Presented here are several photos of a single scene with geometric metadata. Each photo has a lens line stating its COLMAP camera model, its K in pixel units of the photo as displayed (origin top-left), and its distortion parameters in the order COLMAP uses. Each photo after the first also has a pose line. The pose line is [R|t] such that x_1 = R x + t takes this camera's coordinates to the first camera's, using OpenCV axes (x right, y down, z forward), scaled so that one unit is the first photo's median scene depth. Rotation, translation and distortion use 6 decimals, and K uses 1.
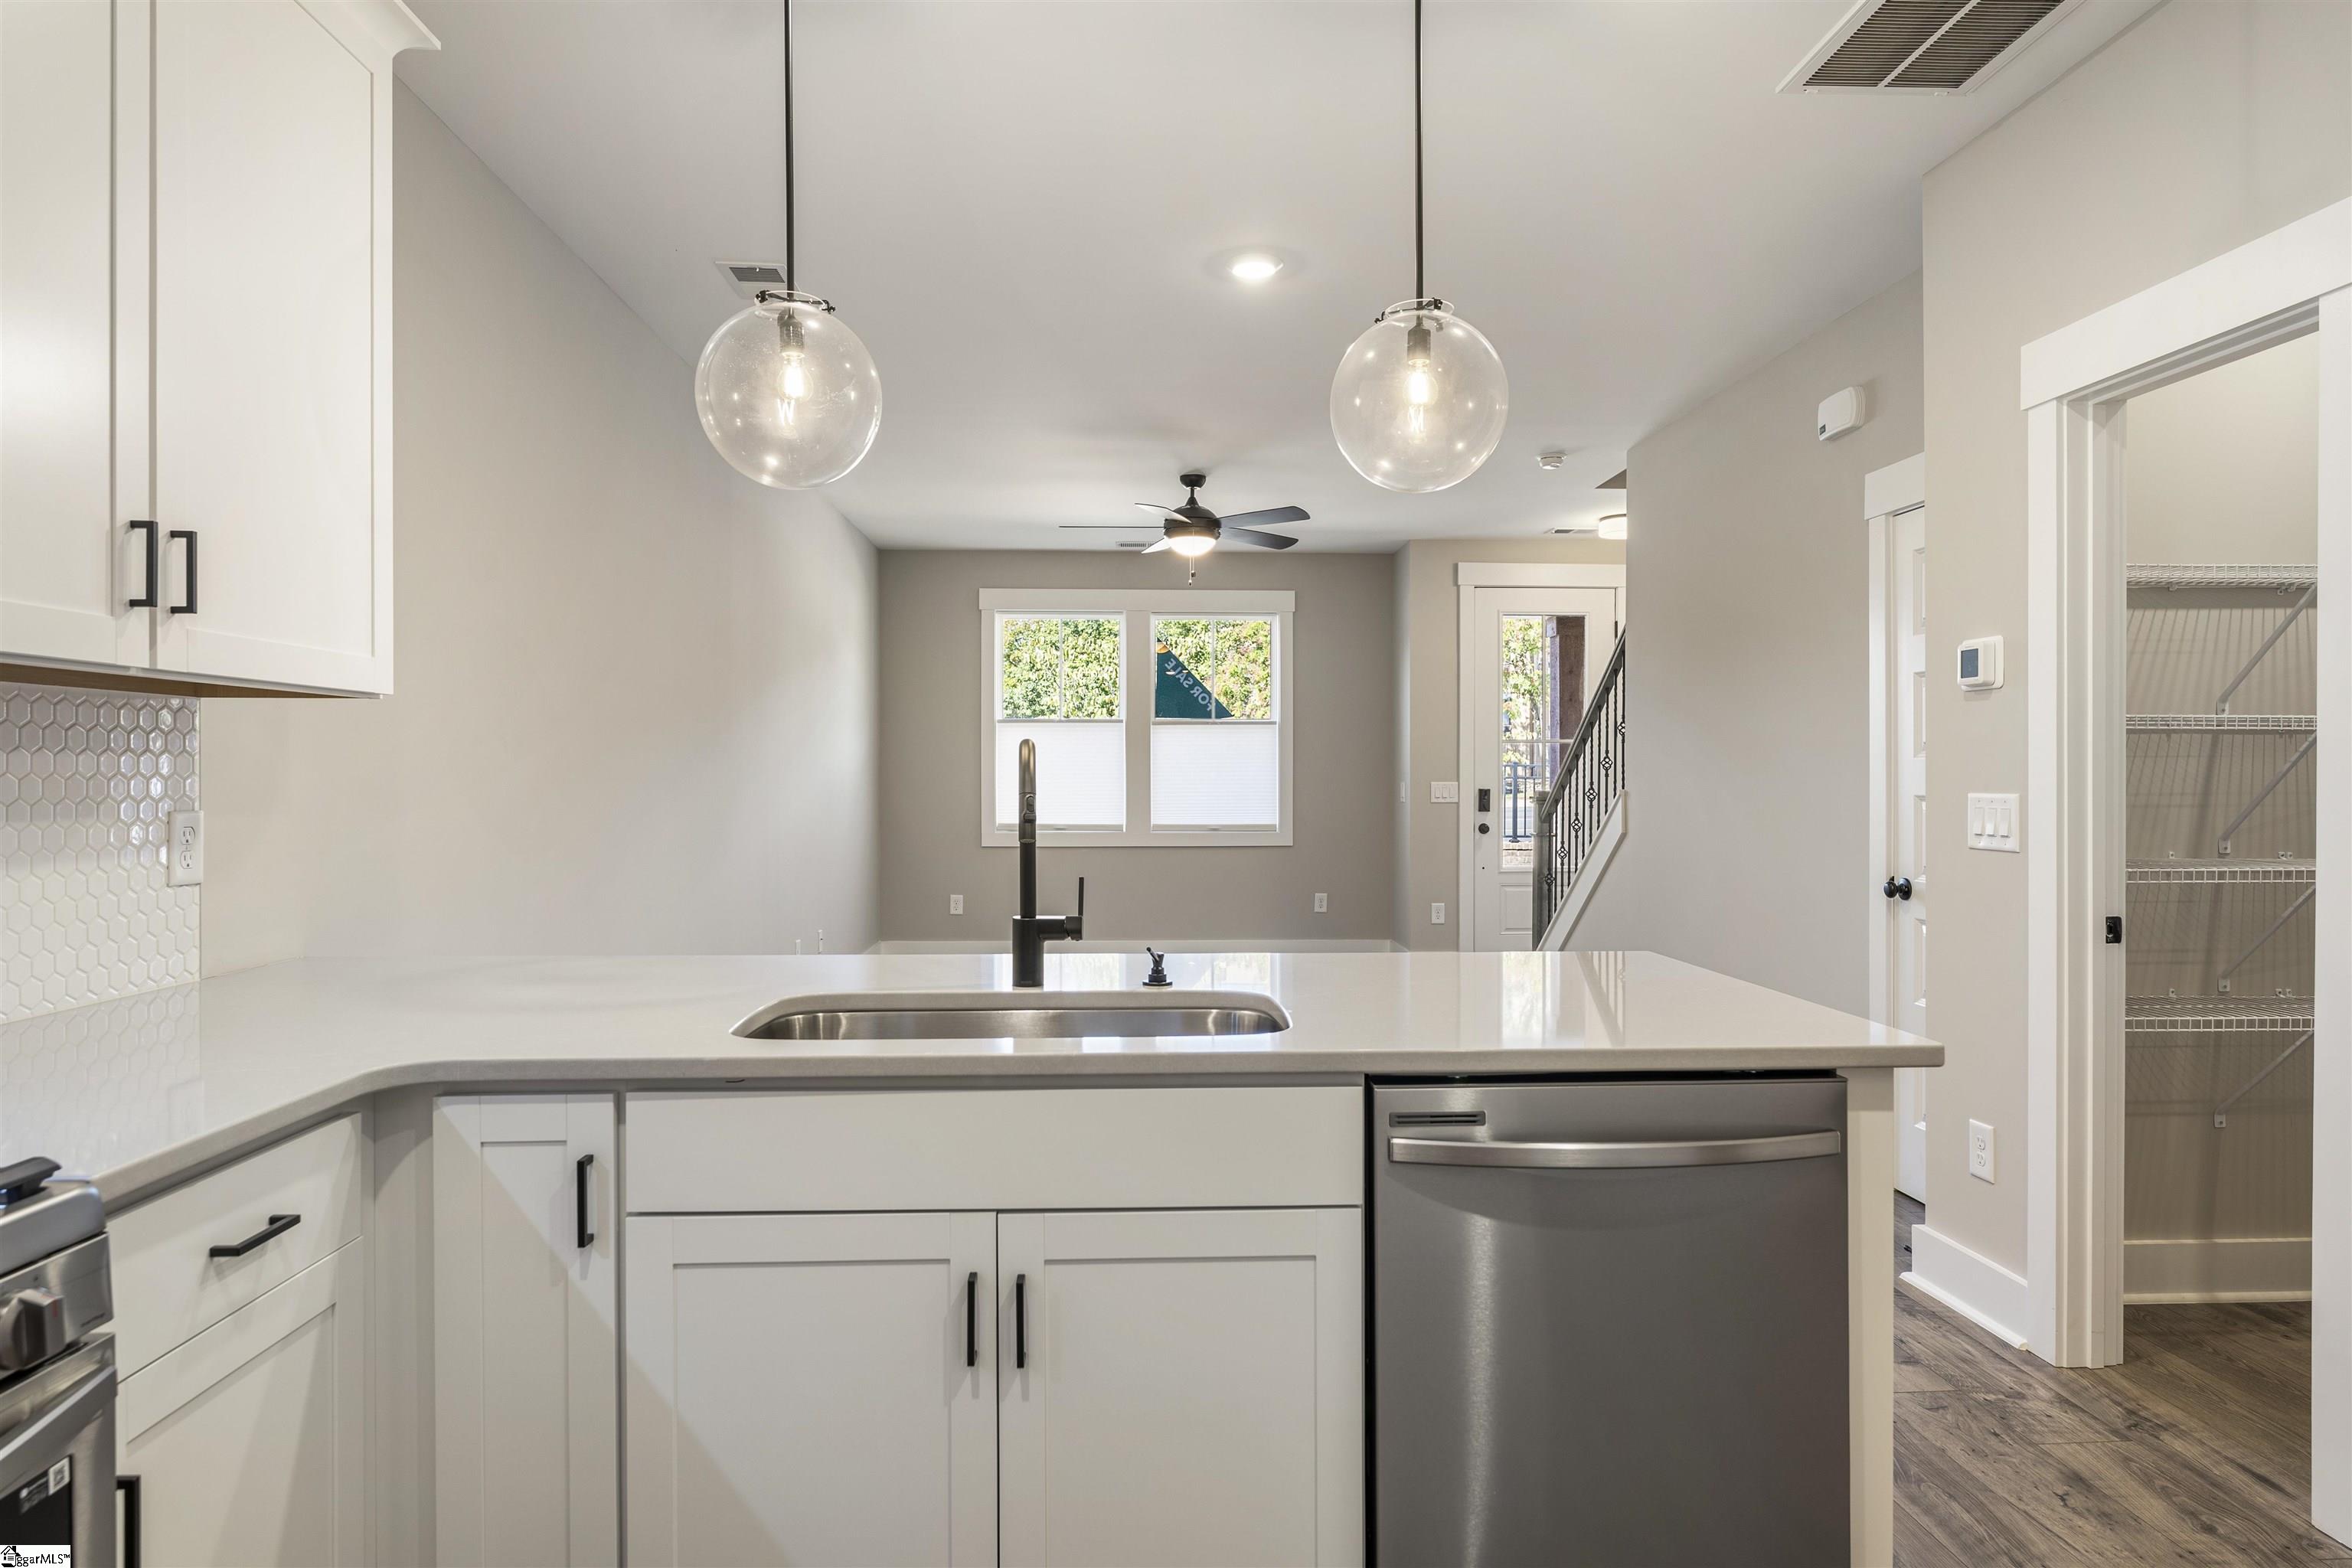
lens RADIAL K [[1358.2, 0, 1175.5], [0, 1358.2, 789.0], [0, 0, 1]] dist [0.002910, -0.000073]
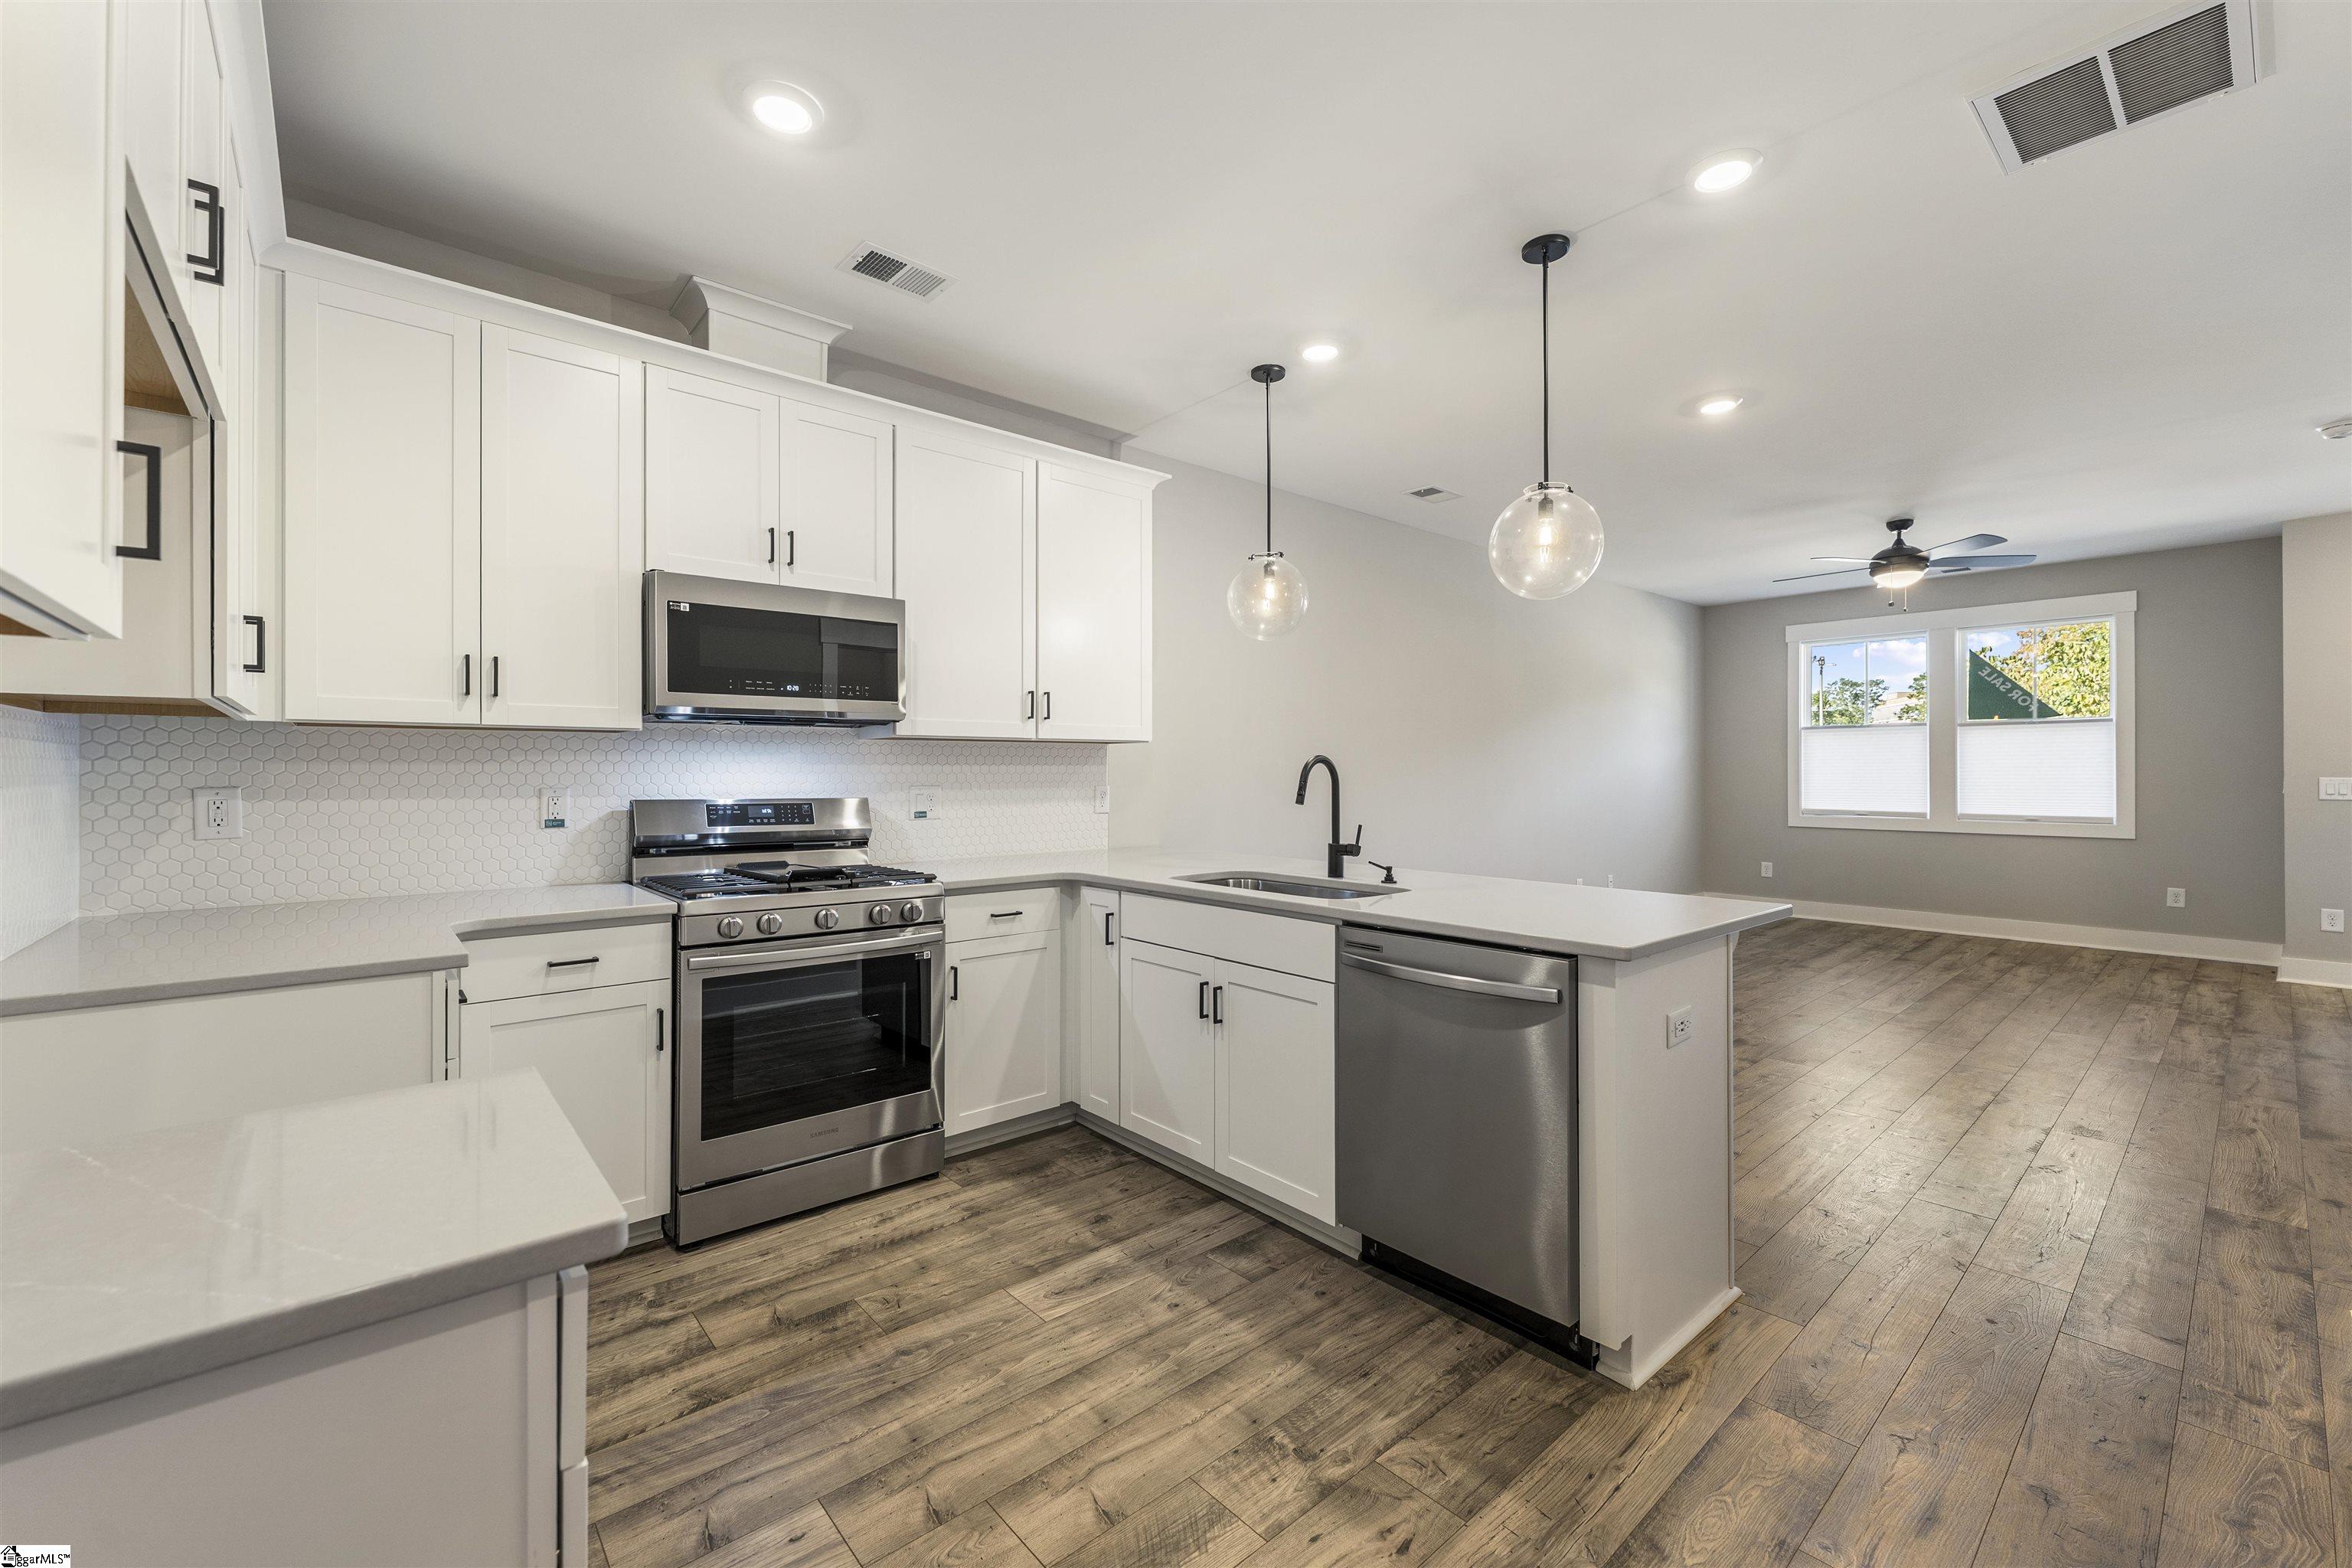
lens RADIAL K [[947.7, 0, 1175.9], [0, 947.7, 772.3], [0, 0, 1]] dist [-0.001619, -0.000474]
pose [[0.613092, -0.000038, -0.790011, 0.554541], [-0.006016, 0.999971, -0.004717, -0.001249], [0.789988, 0.007645, 0.613074, -0.032636]]
